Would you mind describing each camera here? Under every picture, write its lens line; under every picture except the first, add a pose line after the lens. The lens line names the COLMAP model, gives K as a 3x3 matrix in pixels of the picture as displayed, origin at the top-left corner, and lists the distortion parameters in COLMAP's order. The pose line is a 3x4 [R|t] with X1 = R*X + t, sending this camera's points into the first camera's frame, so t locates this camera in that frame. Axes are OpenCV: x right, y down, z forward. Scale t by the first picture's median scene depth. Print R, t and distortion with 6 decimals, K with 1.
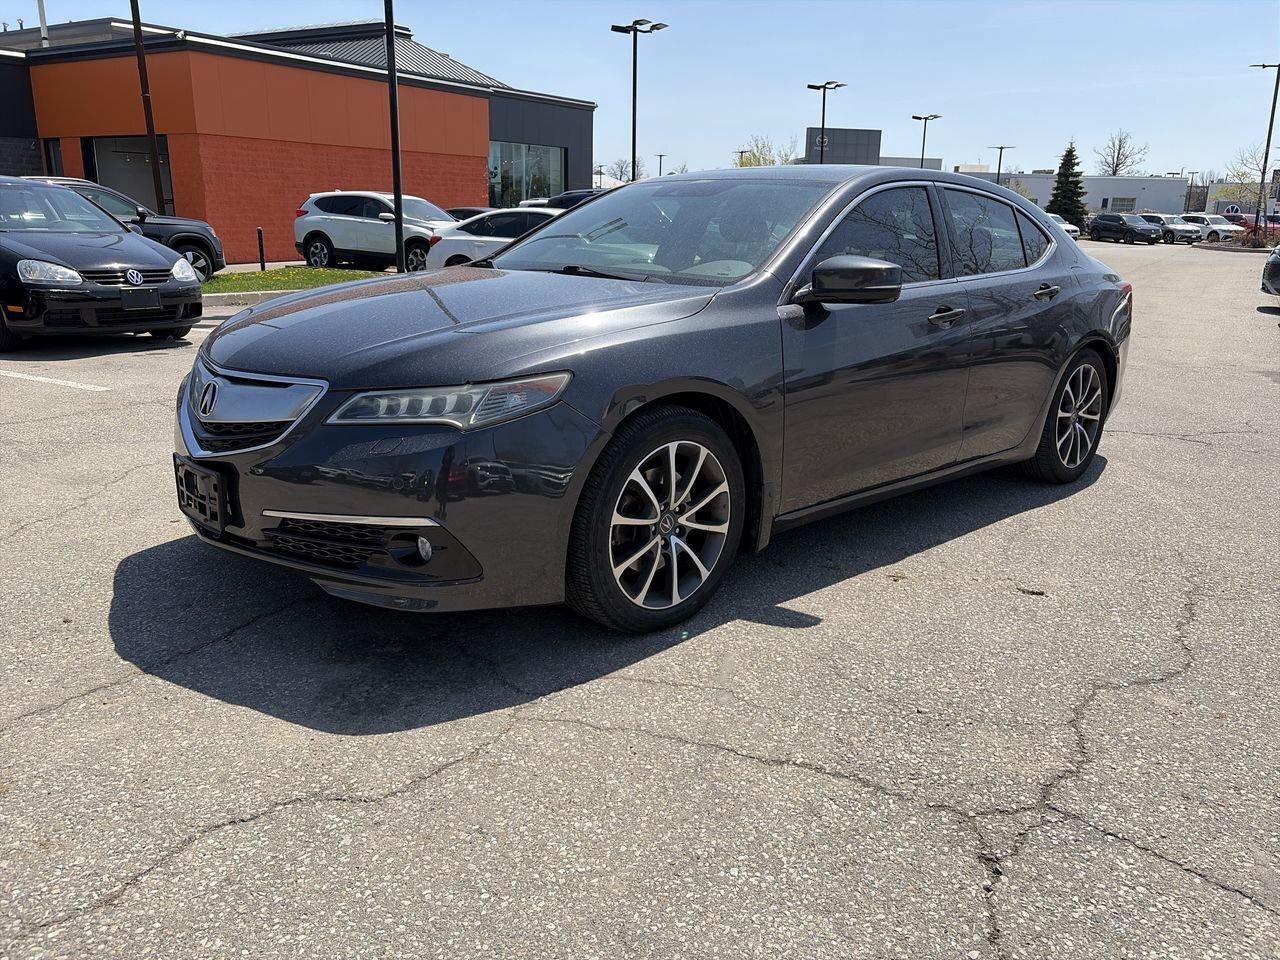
lens RADIAL K [[971.0, 0, 639.0], [0, 971.0, 483.6], [0, 0, 1]] dist [0.034442, -0.031468]
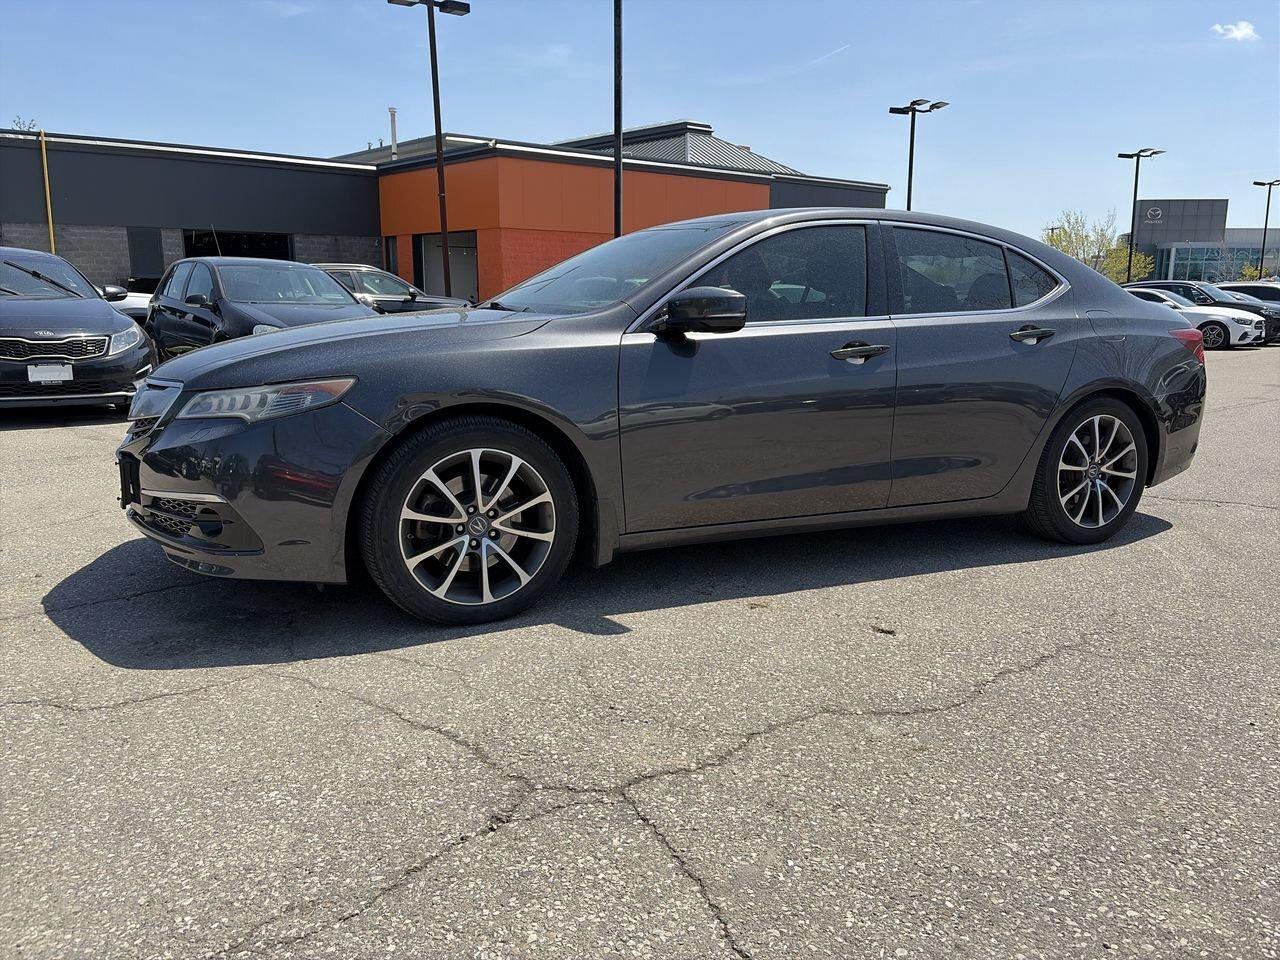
lens RADIAL K [[971.0, 0, 648.6], [0, 971.0, 493.1], [0, 0, 1]] dist [0.034442, -0.031468]
pose [[0.955239, 0.045393, -0.292331, 0.473944], [-0.066528, 0.995809, -0.062763, 0.054623], [0.288257, 0.079402, 0.954255, 0.013923]]
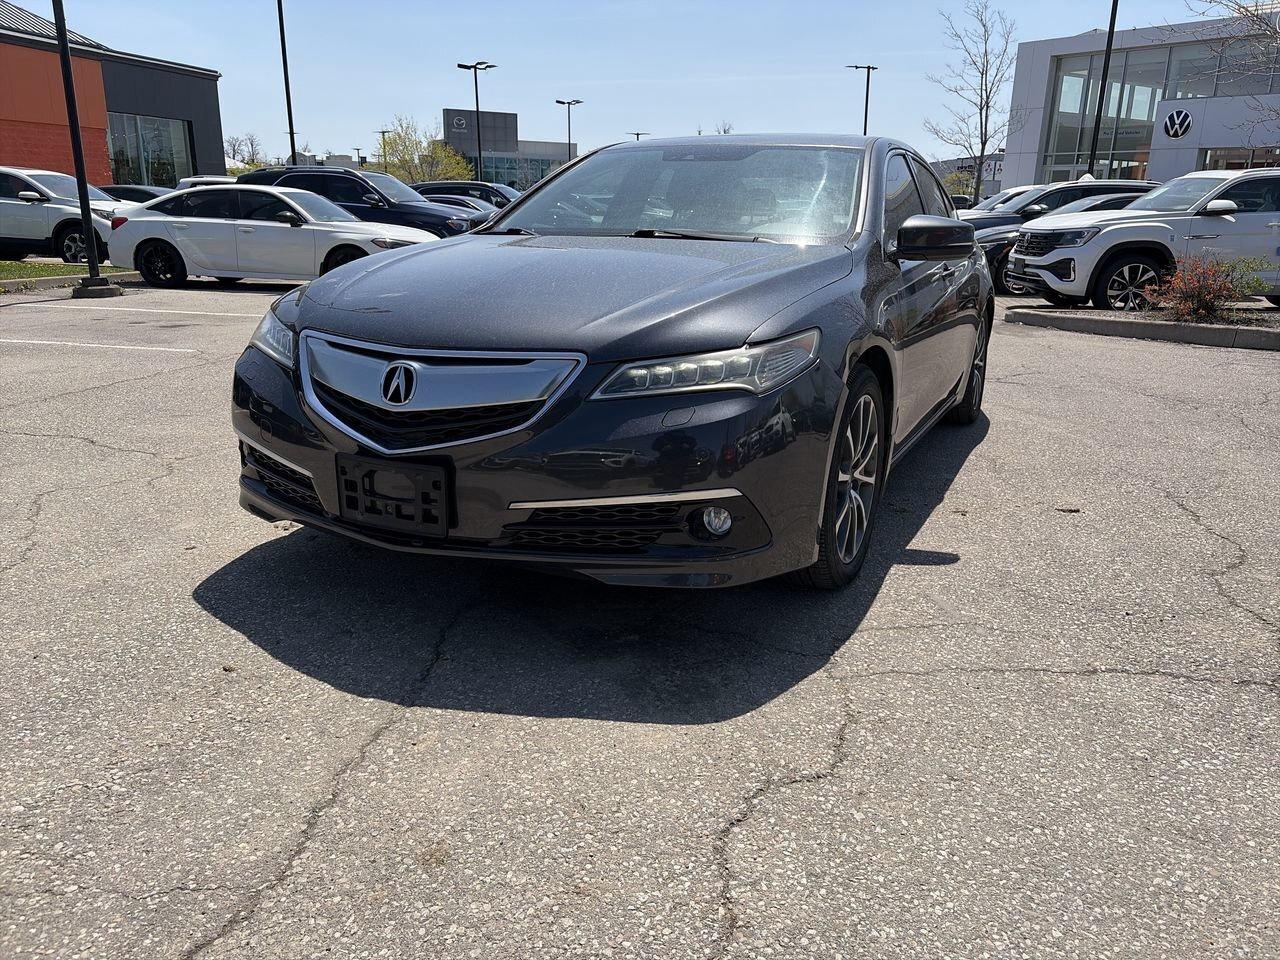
lens RADIAL K [[971.0, 0, 649.8], [0, 971.0, 487.5], [0, 0, 1]] dist [0.034442, -0.031468]
pose [[0.932759, -0.104256, 0.345095, -0.467774], [0.097539, 0.994550, 0.036824, -0.006081], [-0.347053, -0.000688, 0.937845, 0.100866]]
